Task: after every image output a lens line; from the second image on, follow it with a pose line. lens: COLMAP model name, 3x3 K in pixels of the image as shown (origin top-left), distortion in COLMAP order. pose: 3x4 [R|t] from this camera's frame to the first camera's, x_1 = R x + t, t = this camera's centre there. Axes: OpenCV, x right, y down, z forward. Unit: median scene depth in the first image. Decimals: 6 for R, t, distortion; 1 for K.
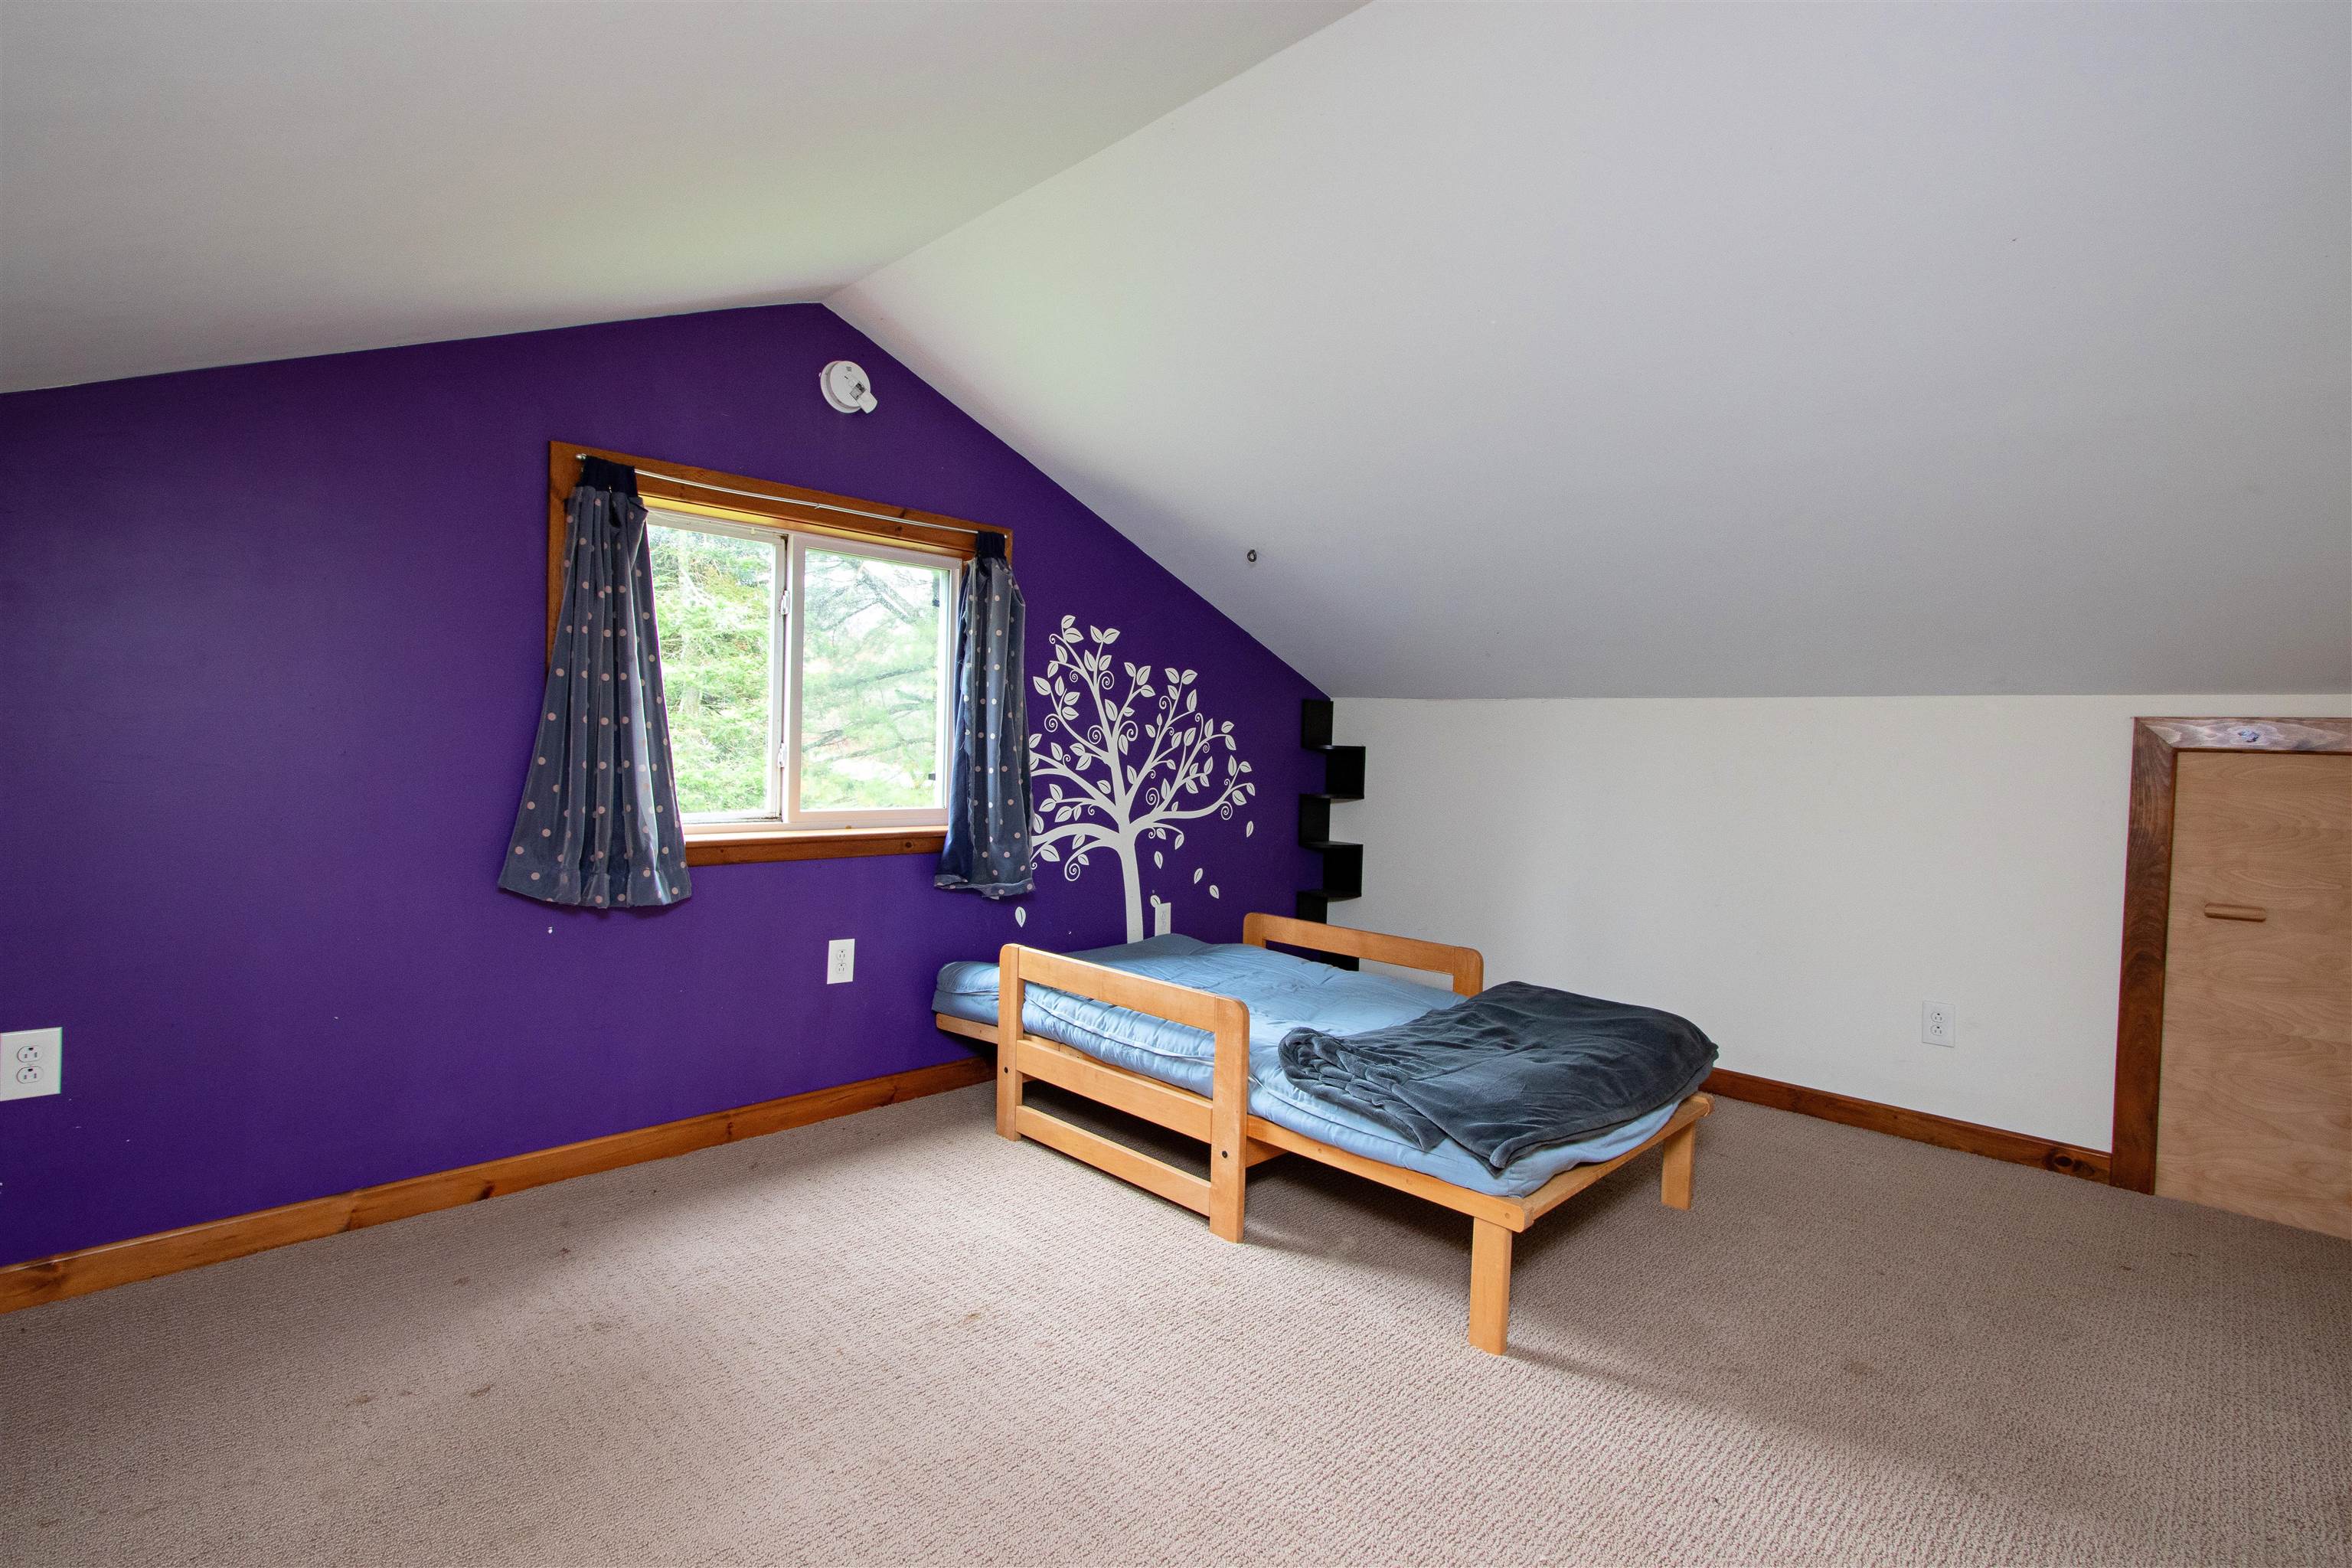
lens RADIAL K [[1109.5, 0, 1115.5], [0, 1109.5, 769.8], [0, 0, 1]] dist [-0.018683, 0.002723]
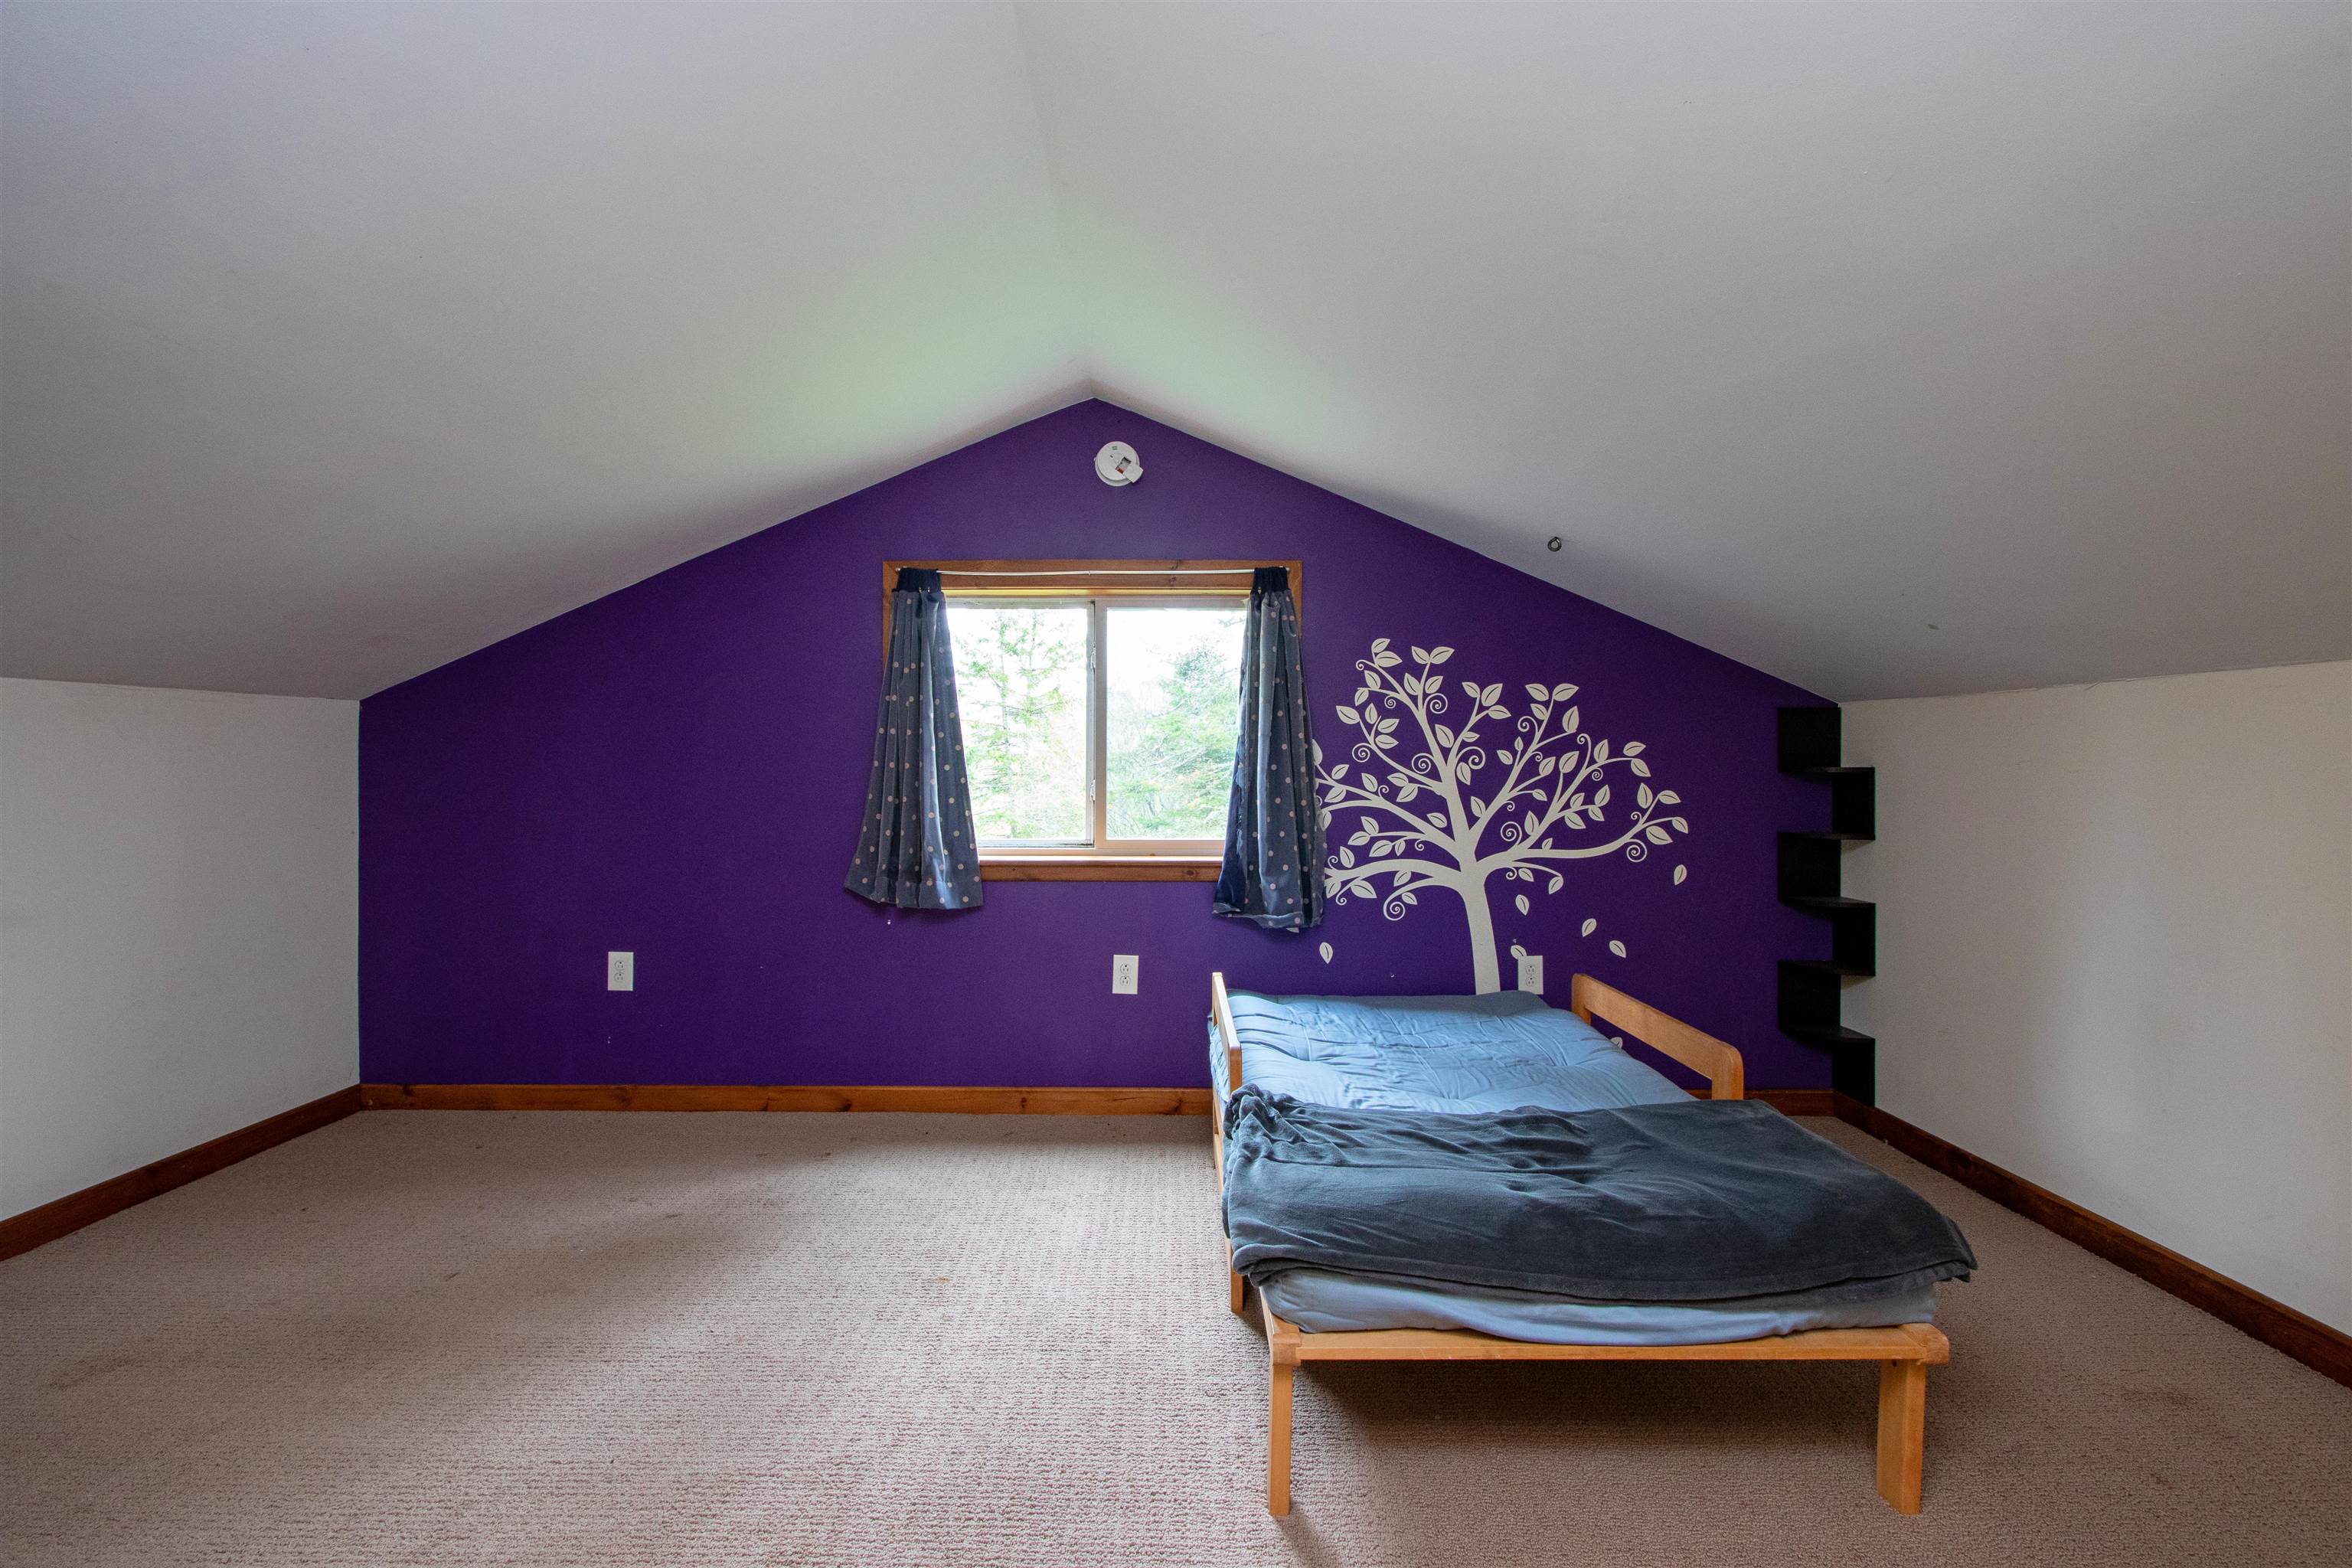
lens RADIAL K [[1109.5, 0, 1168.9], [0, 1109.5, 779.6], [0, 0, 1]] dist [-0.018683, 0.002723]
pose [[0.707983, -0.021427, -0.705905, 0.485450], [0.002176, 0.999601, -0.028160, 0.007340], [0.706226, 0.018401, 0.707747, 0.200091]]
